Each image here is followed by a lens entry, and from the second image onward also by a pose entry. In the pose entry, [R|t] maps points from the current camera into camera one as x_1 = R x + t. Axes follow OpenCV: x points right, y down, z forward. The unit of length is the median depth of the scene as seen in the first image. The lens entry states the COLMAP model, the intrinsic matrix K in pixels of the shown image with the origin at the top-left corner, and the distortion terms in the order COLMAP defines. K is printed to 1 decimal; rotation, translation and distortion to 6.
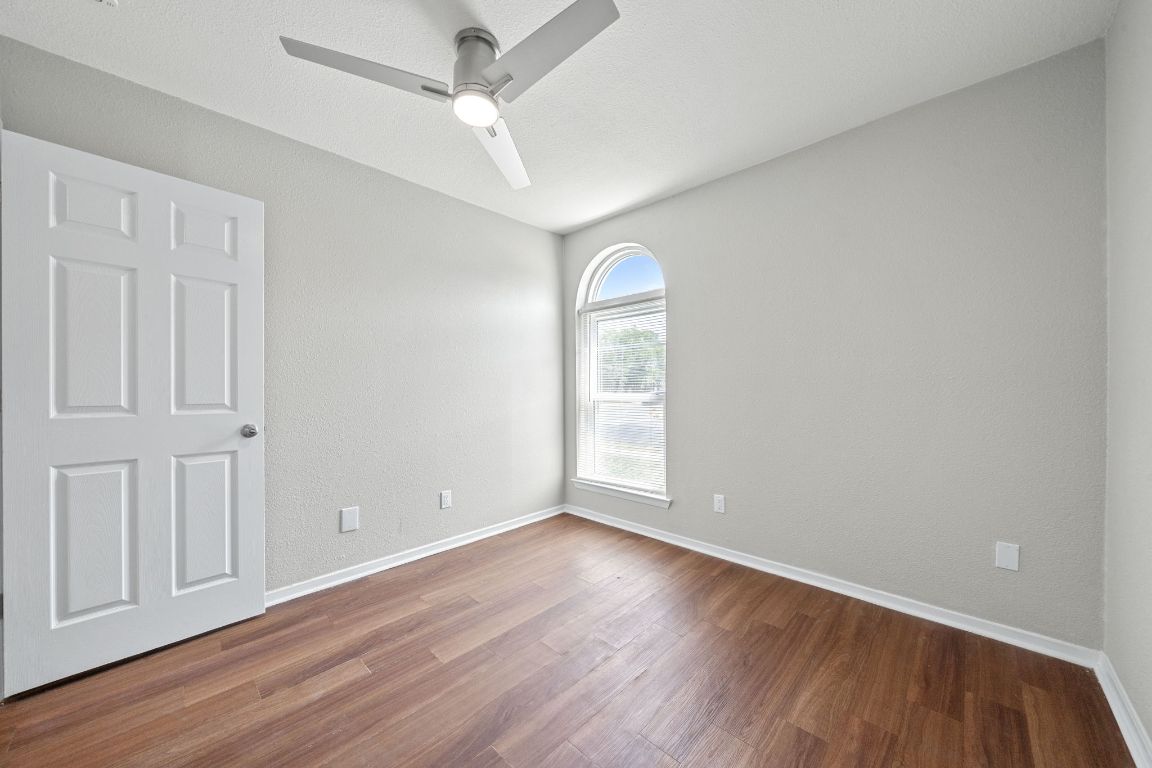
lens RADIAL K [[409.9, 0, 575.9], [0, 409.9, 390.2], [0, 0, 1]] dist [0.001586, 0.000080]
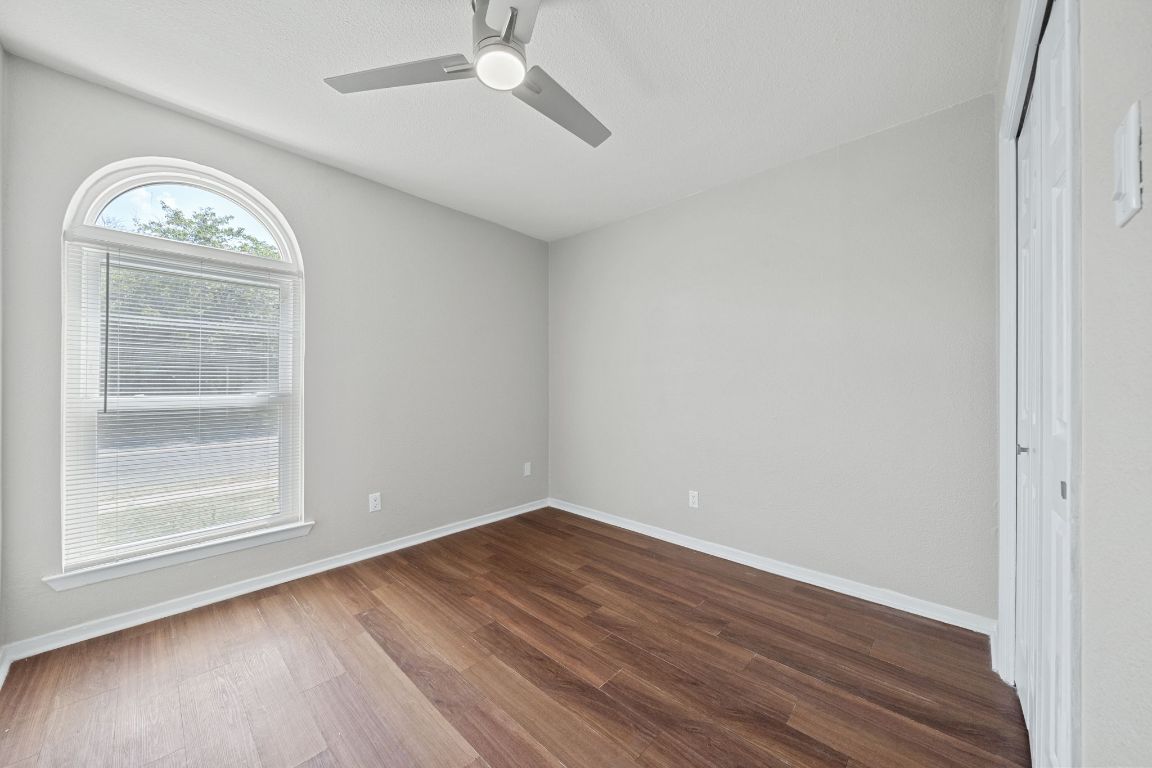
lens RADIAL K [[409.9, 0, 582.4], [0, 409.9, 384.9], [0, 0, 1]] dist [0.001586, 0.000080]
pose [[-0.021072, 0.008490, 0.999742, -0.902335], [0.007623, 0.999936, -0.008330, 0.001750], [-0.999749, 0.007446, -0.021135, 0.691484]]
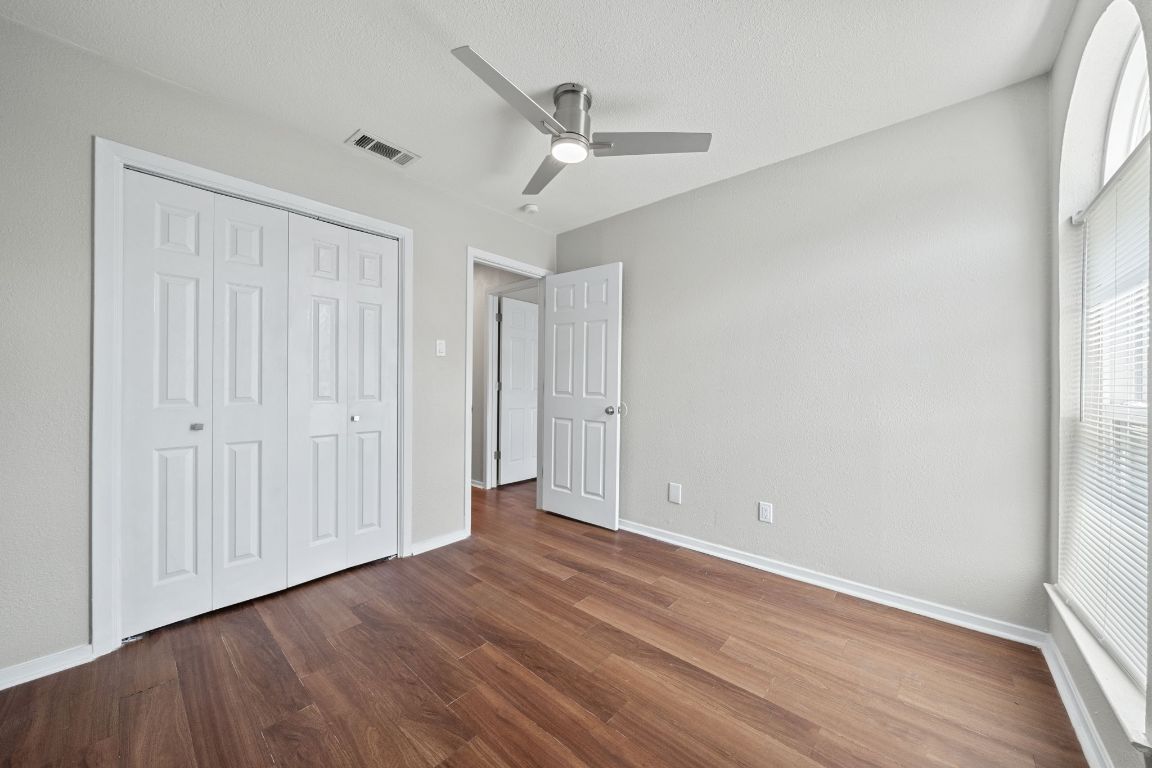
lens RADIAL K [[409.9, 0, 579.7], [0, 409.9, 383.9], [0, 0, 1]] dist [0.001586, 0.000080]
pose [[0.046644, 0.004769, -0.998900, 0.768970], [-0.013024, 0.999907, 0.004165, -0.008280], [0.998827, 0.012816, 0.046701, 0.800886]]
